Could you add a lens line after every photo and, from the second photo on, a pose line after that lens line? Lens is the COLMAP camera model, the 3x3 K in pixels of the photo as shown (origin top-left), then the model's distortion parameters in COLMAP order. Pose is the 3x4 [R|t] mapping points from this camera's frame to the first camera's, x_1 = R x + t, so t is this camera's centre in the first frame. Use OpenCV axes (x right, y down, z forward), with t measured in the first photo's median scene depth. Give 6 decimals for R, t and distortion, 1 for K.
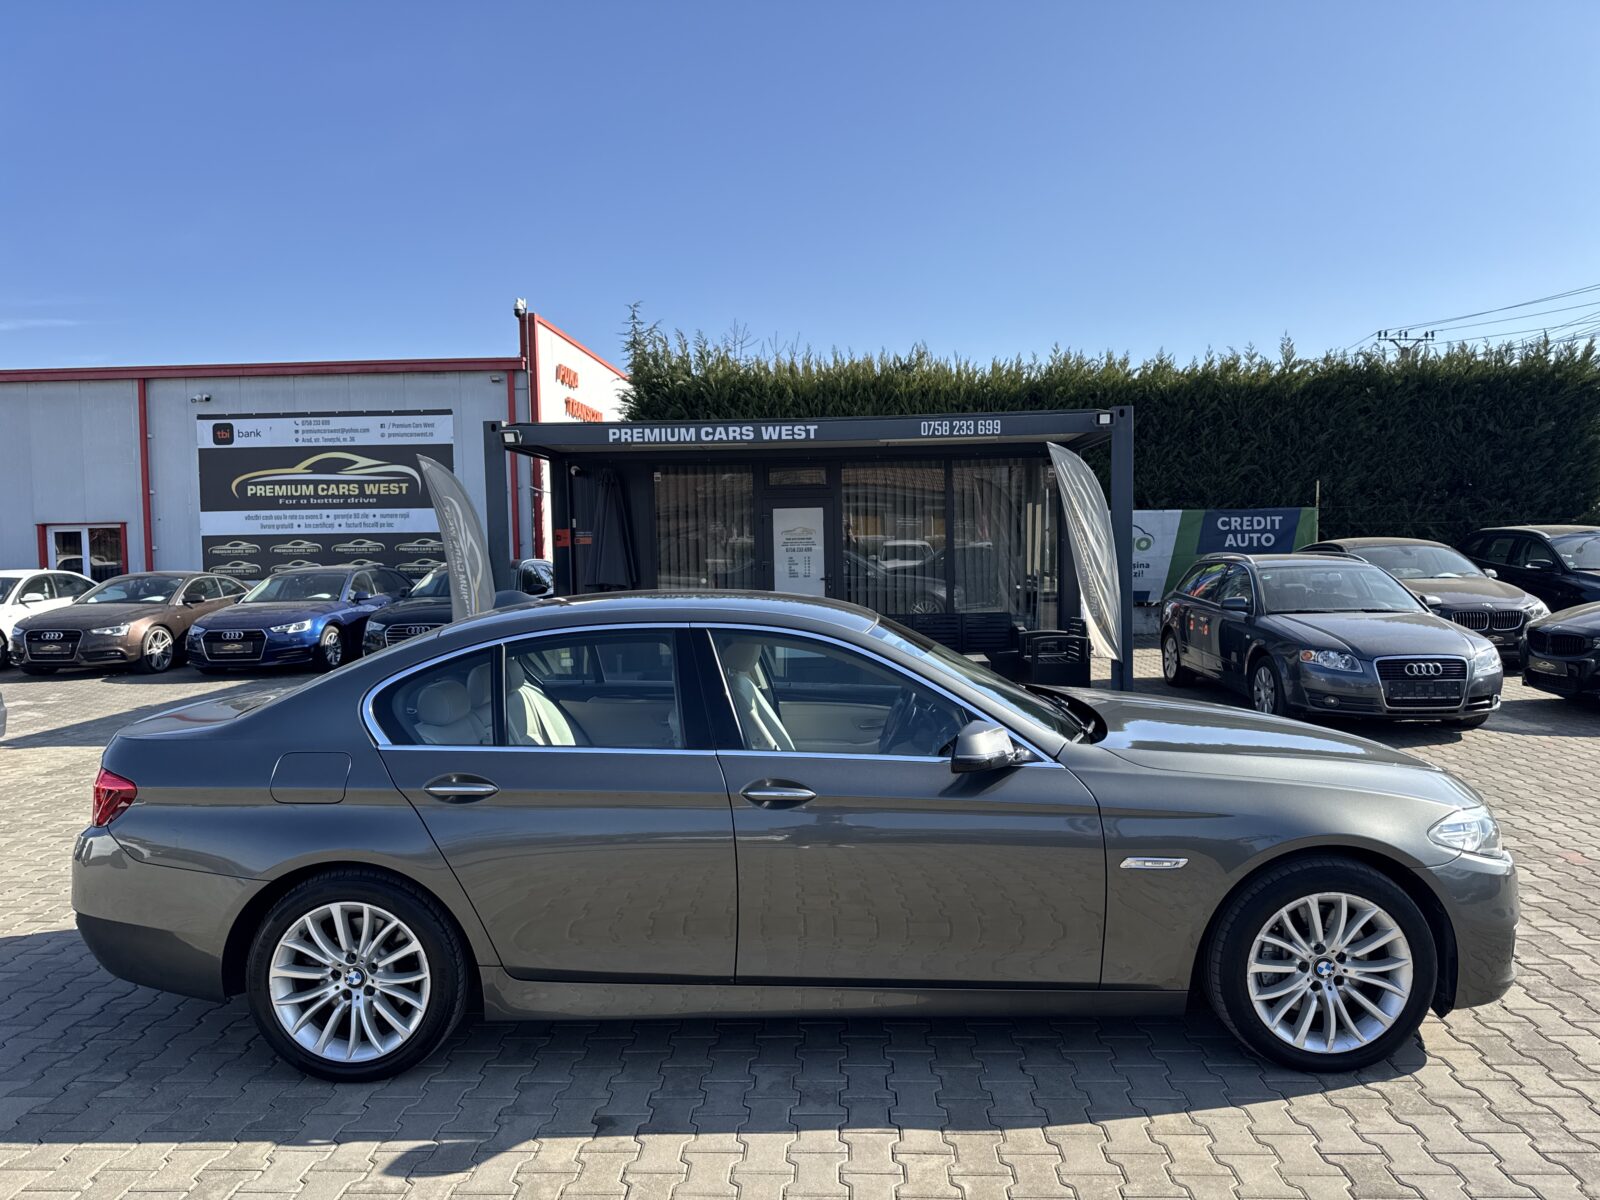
lens RADIAL K [[1129.3, 0, 799.7], [0, 1129.3, 603.2], [0, 0, 1]] dist [0.025886, -0.032164]
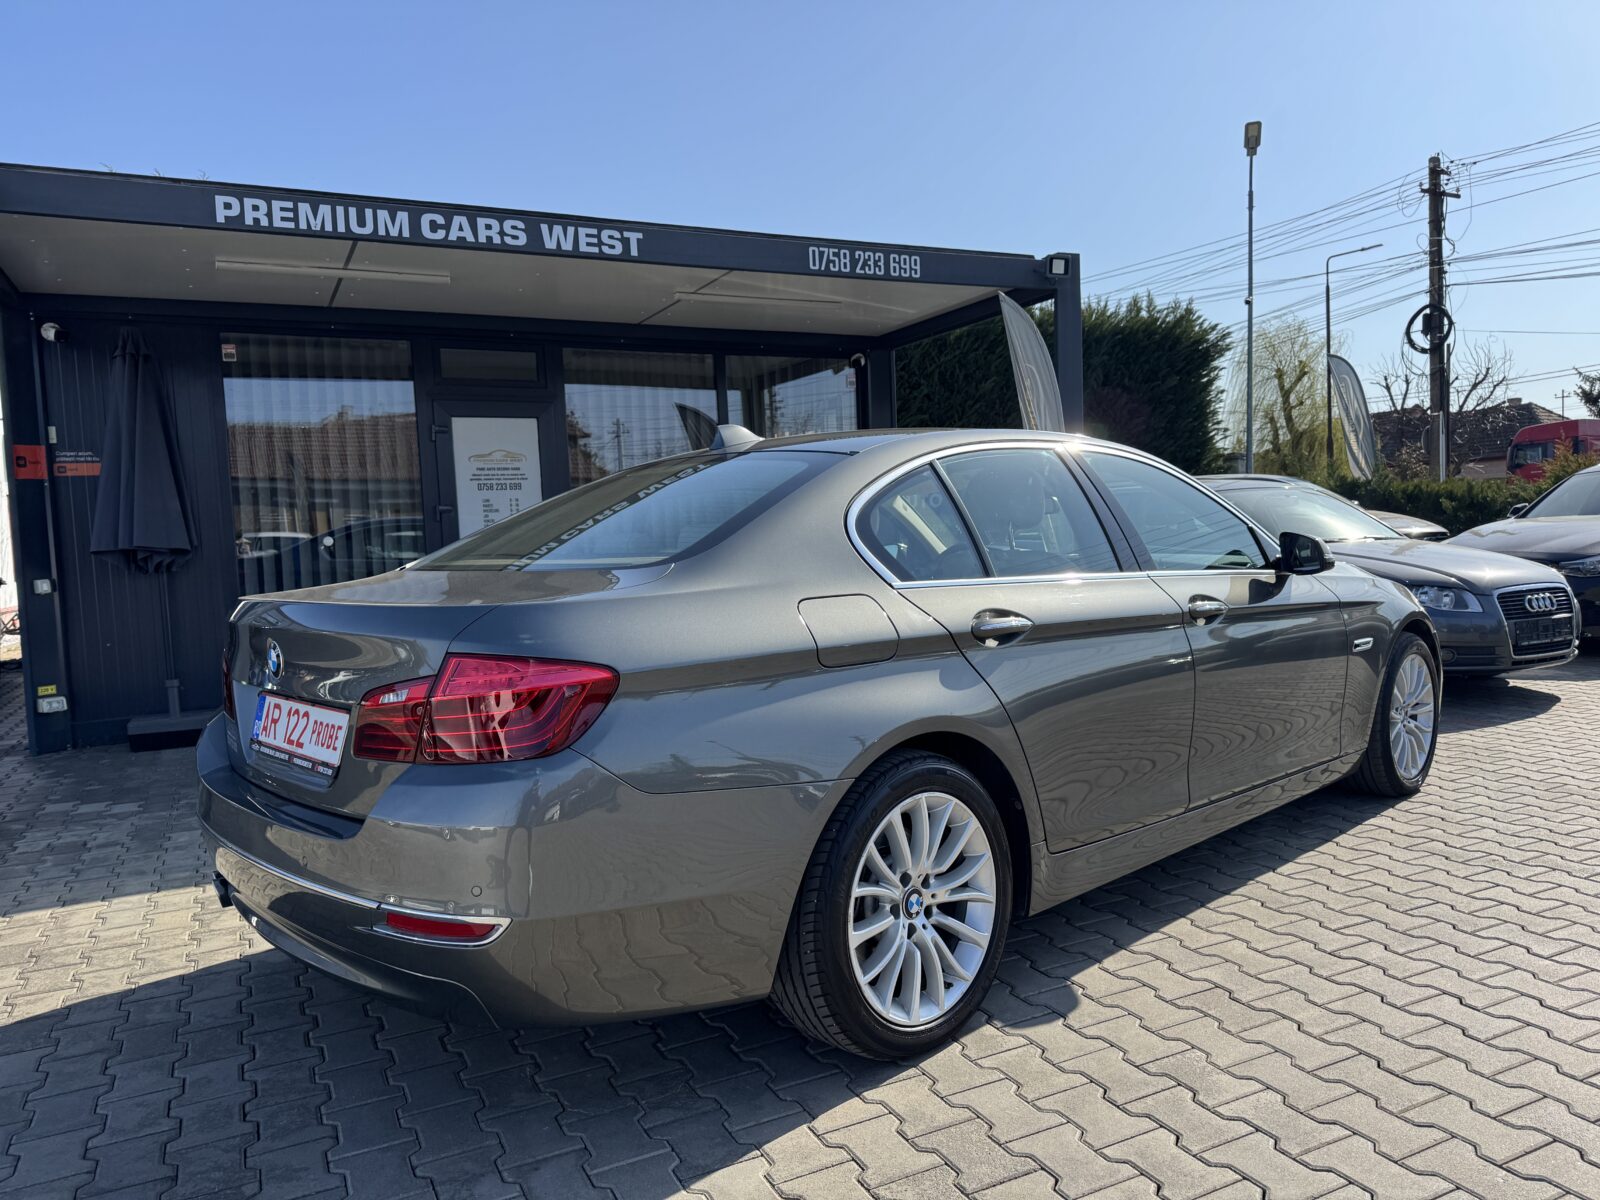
lens RADIAL K [[1129.3, 0, 805.5], [0, 1129.3, 603.0], [0, 0, 1]] dist [0.025886, -0.032164]
pose [[0.875334, -0.047532, 0.481176, -0.188696], [0.049997, 0.998720, 0.007704, 0.023615], [-0.480926, 0.017314, 0.876590, 0.474126]]
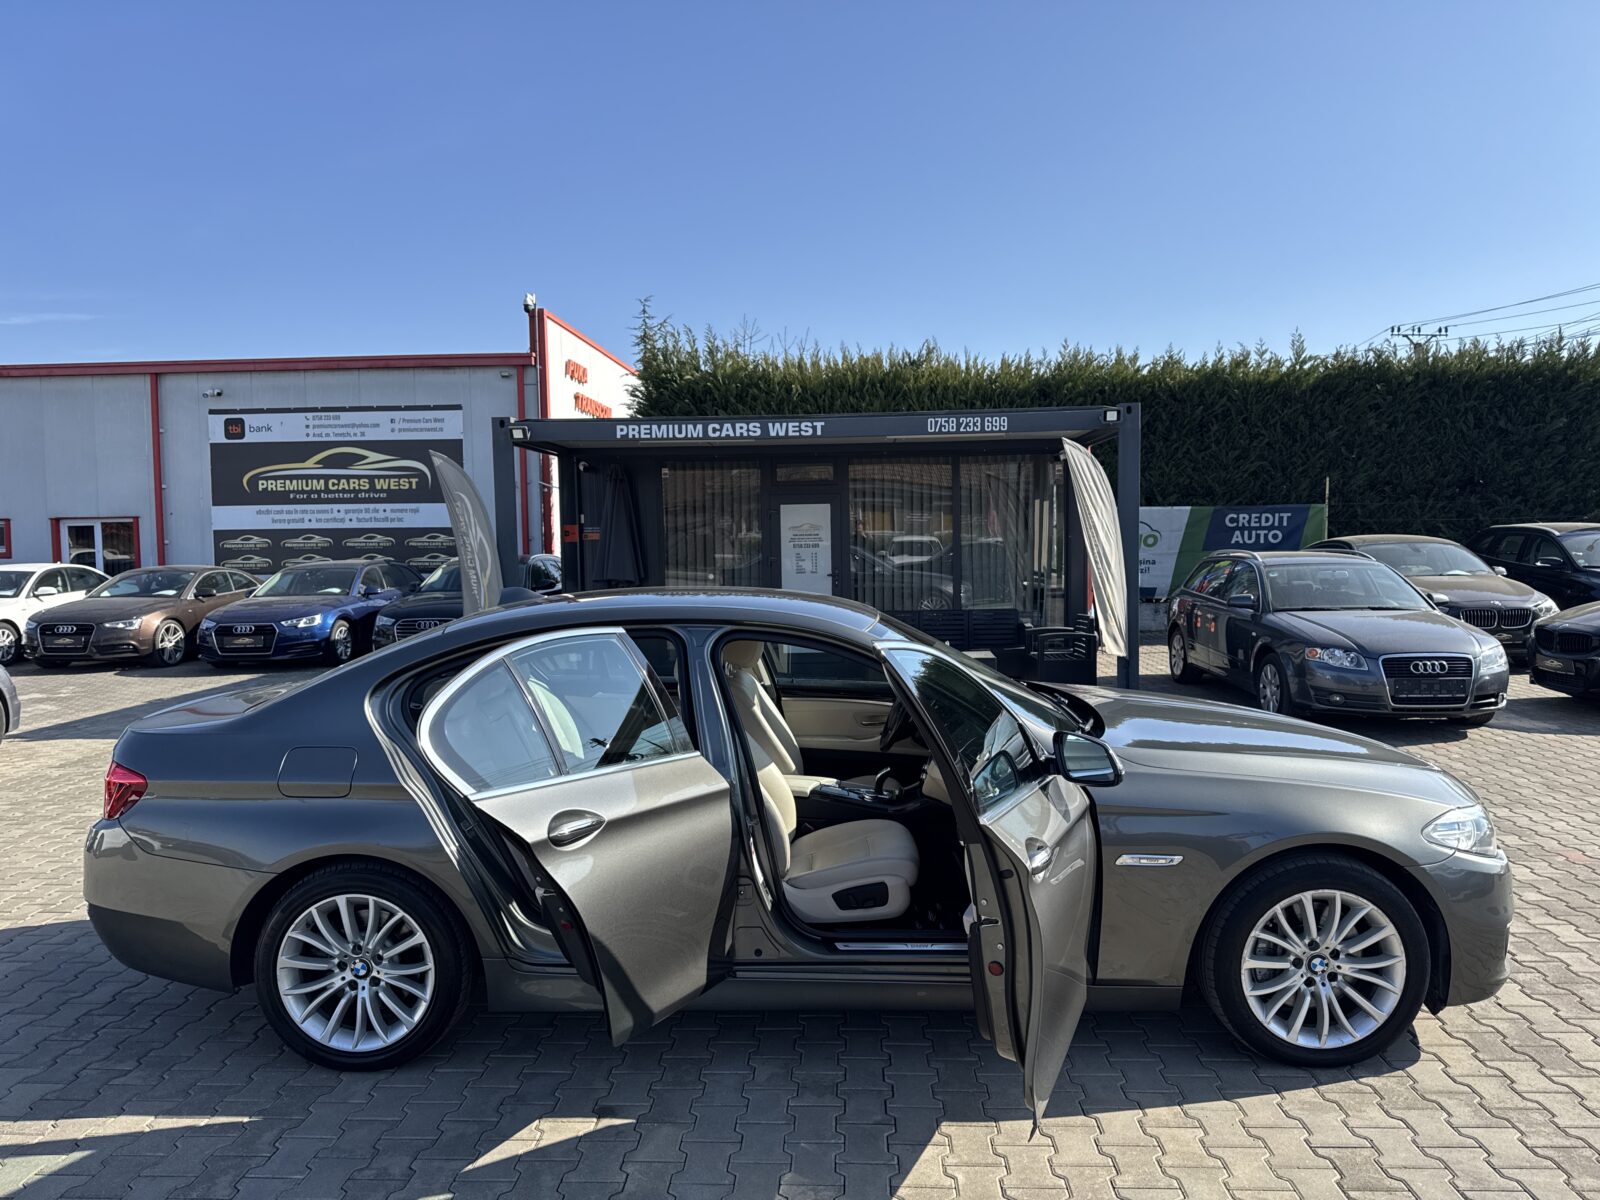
lens RADIAL K [[1129.3, 0, 799.3], [0, 1129.3, 604.9], [0, 0, 1]] dist [0.025886, -0.032164]
pose [[0.999961, 0.002677, -0.008462, 0.002442], [-0.002628, 0.999980, 0.005765, -0.000775], [0.008477, -0.005742, 0.999948, -0.003228]]
